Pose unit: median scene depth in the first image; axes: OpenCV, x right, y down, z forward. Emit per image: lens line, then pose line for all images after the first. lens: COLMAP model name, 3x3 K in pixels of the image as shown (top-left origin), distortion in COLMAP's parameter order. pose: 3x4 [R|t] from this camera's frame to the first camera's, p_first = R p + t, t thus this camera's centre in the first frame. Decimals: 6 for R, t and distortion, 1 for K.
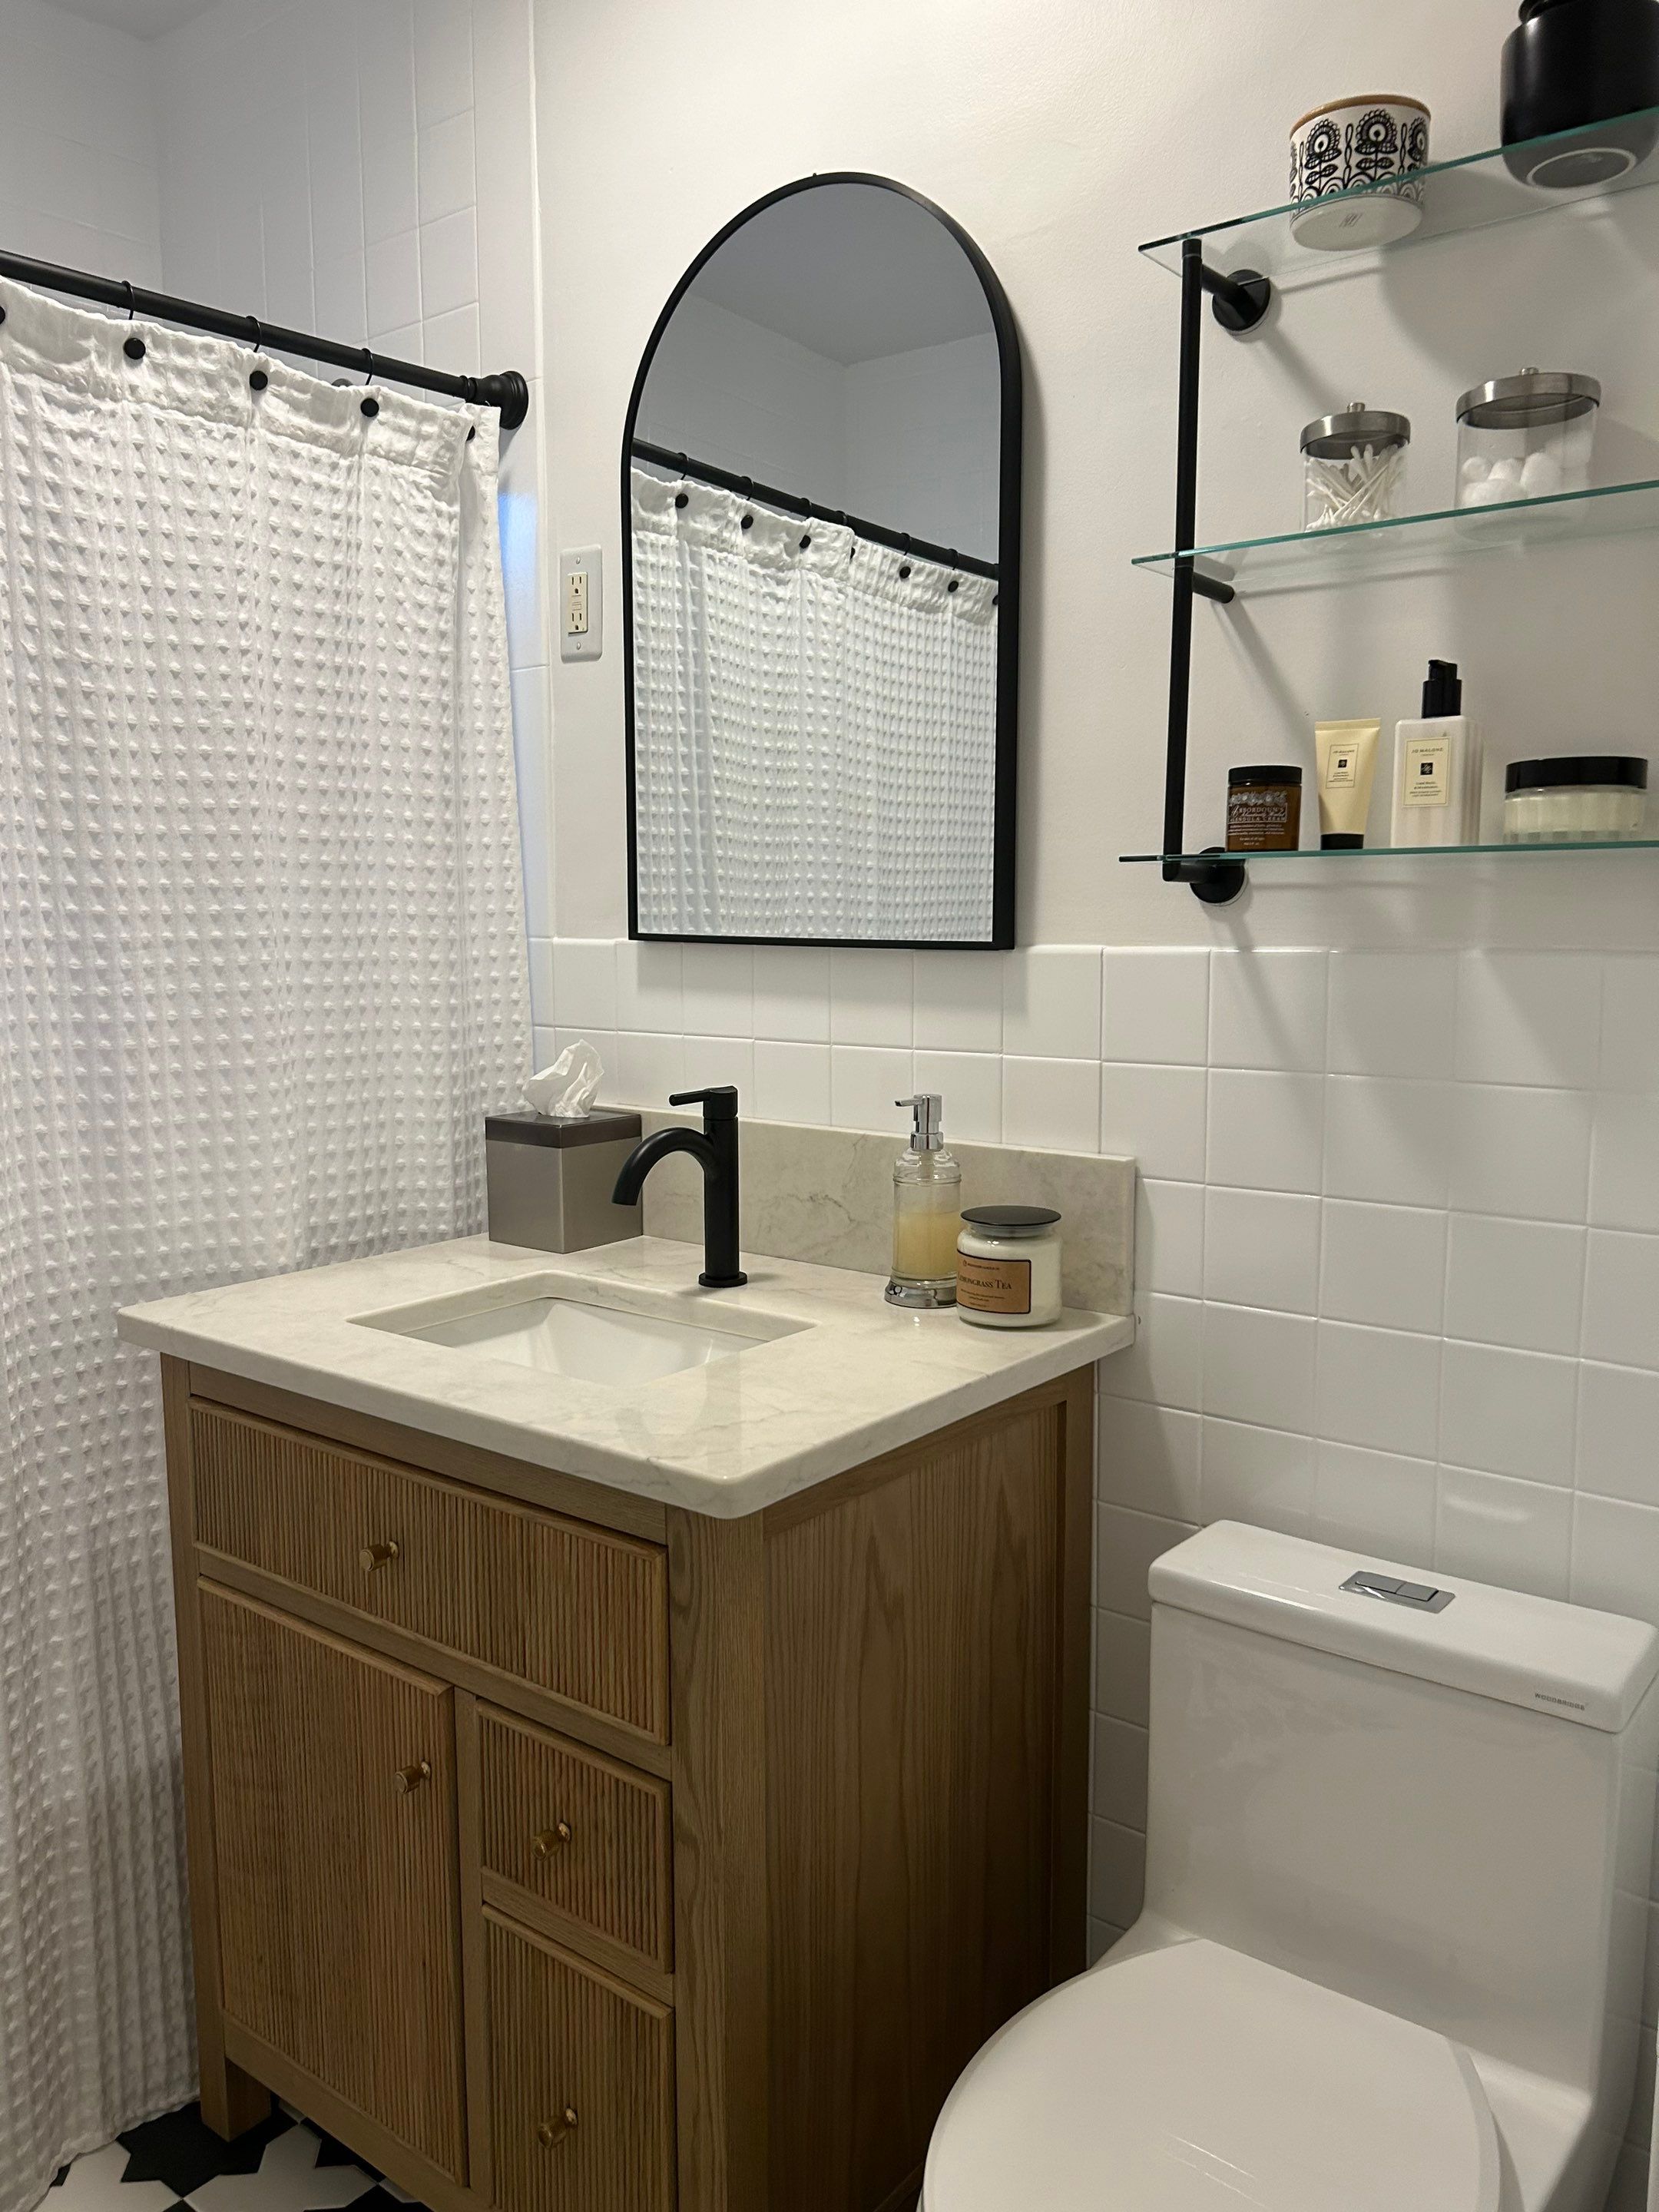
lens RADIAL K [[1659.3, 0, 837.4], [0, 1659.3, 1119.5], [0, 0, 1]] dist [0.008708, -0.007228]
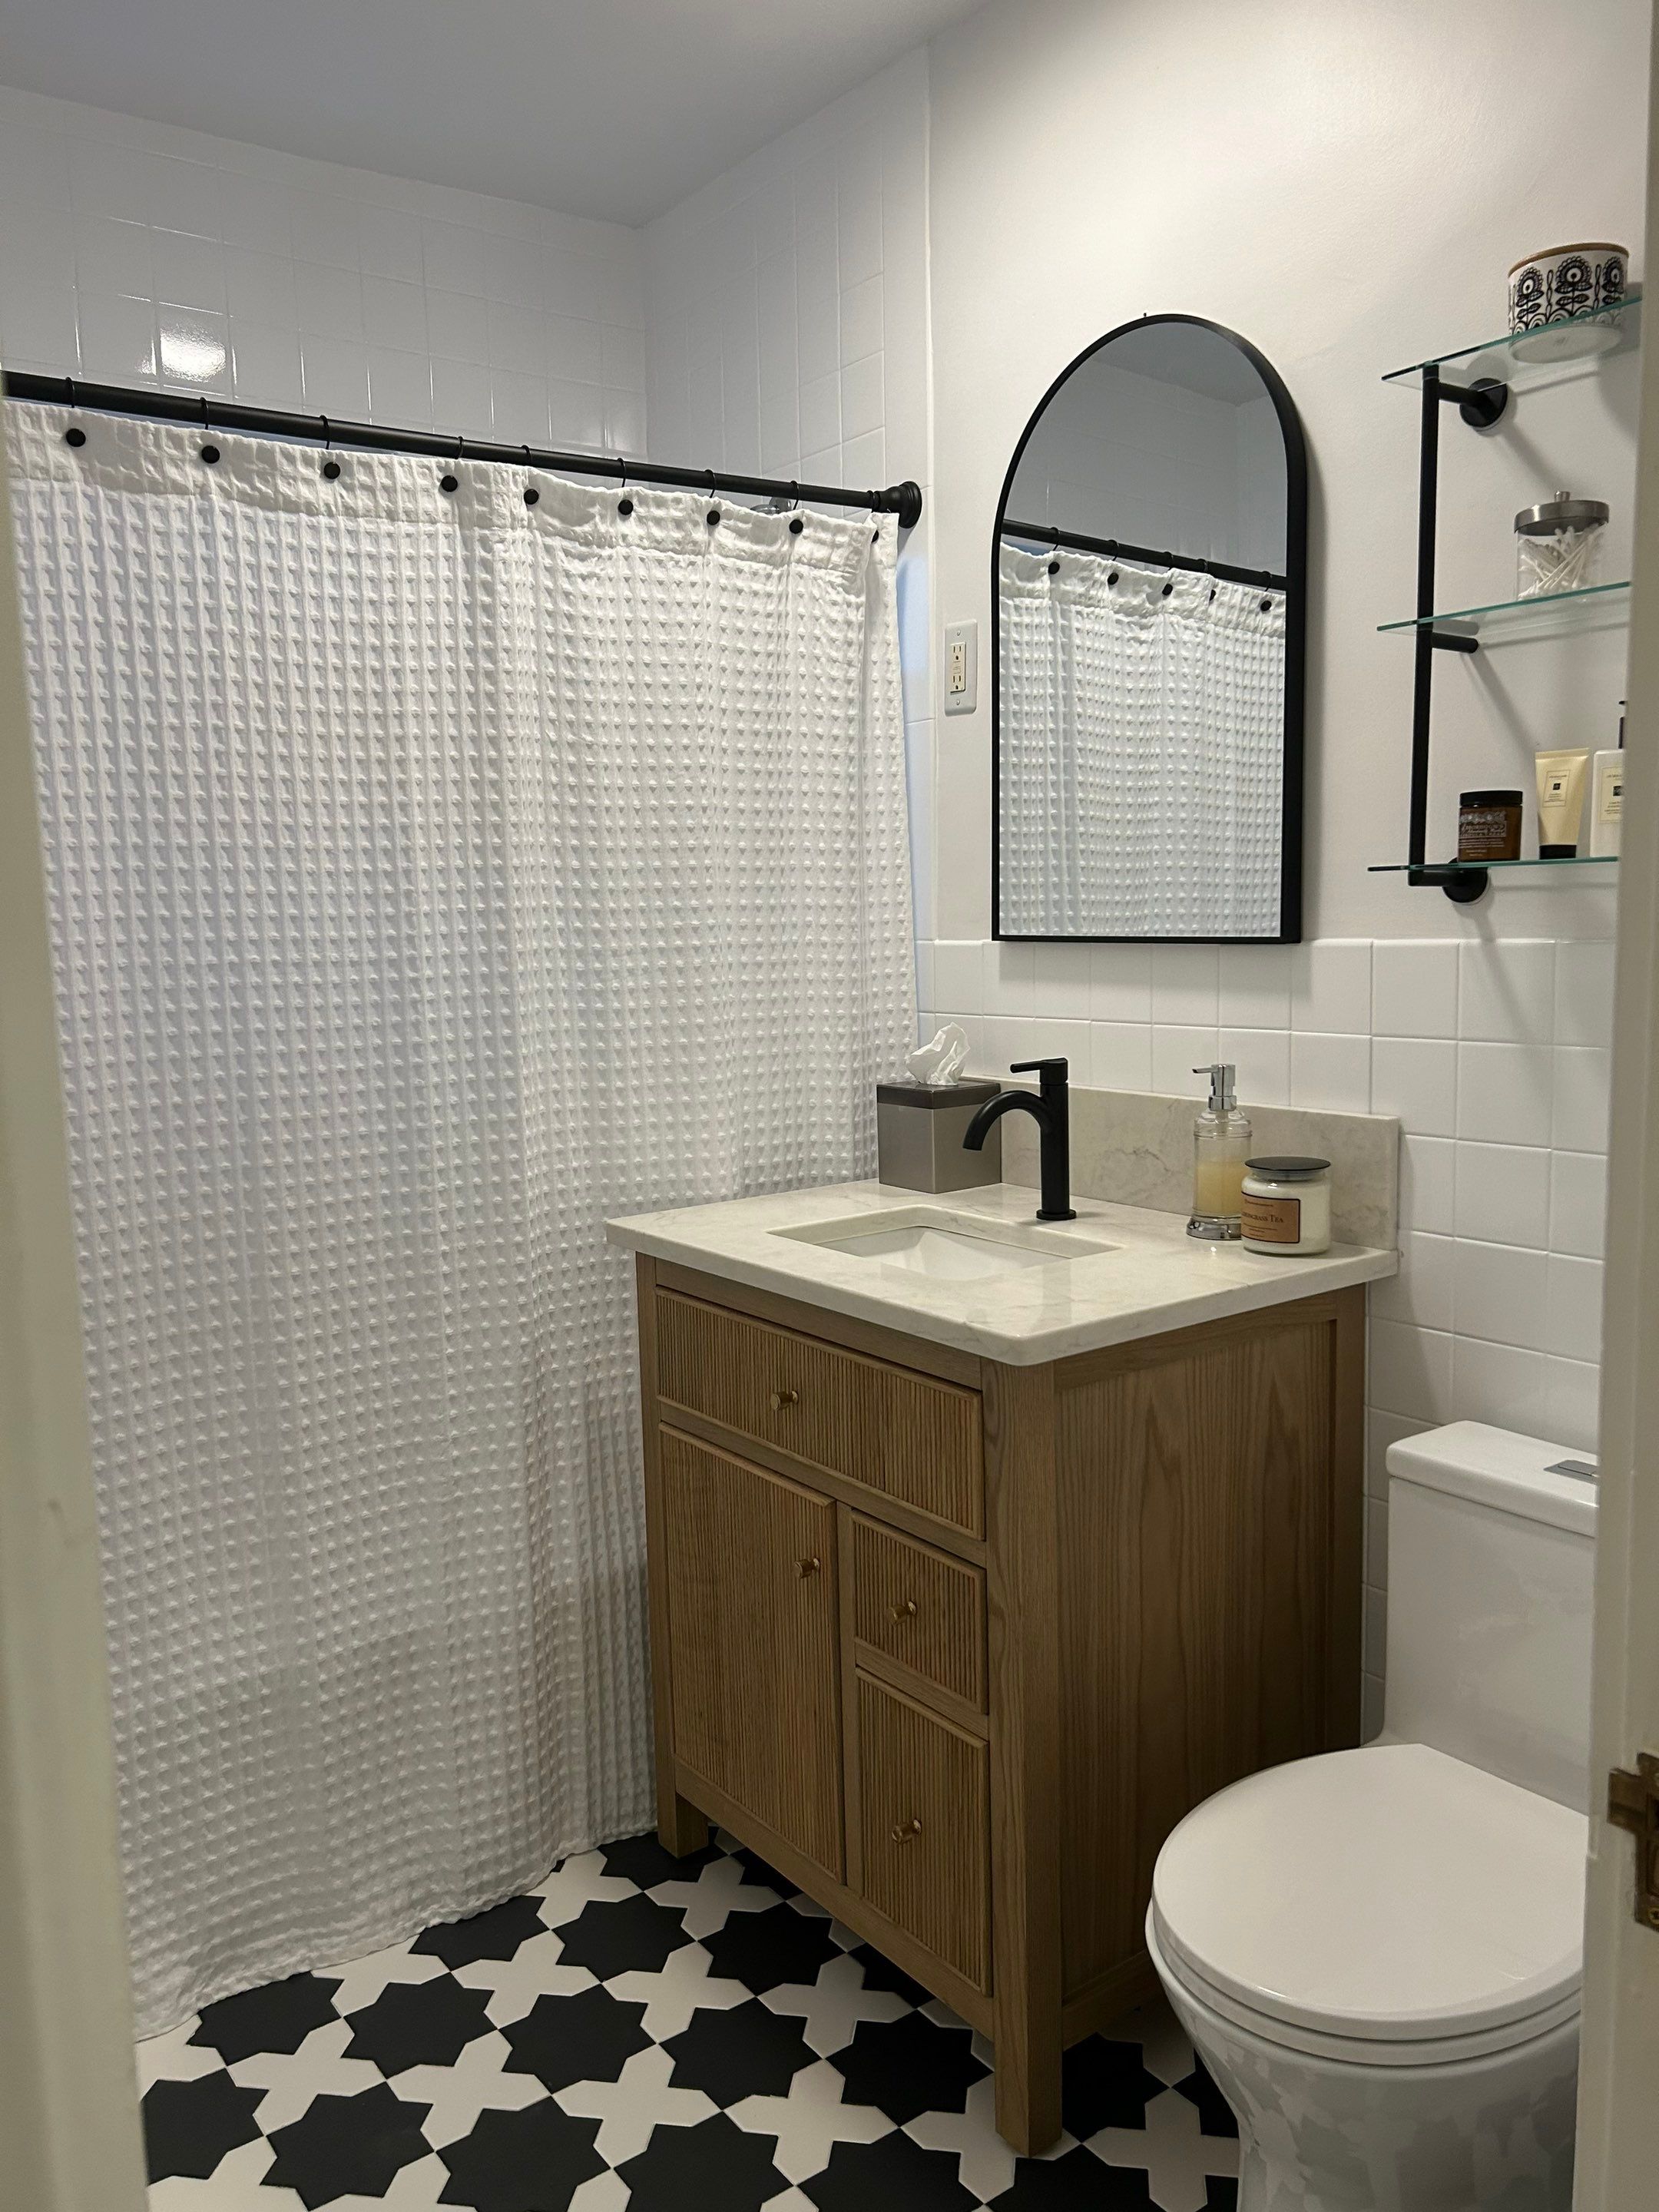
lens RADIAL K [[1659.3, 0, 837.4], [0, 1659.3, 1119.5], [0, 0, 1]] dist [0.008708, -0.007228]
pose [[0.965039, 0.011851, -0.261839, 0.095160], [-0.011225, 0.999929, 0.003884, 0.022141], [0.261866, -0.000809, 0.965104, -0.239086]]
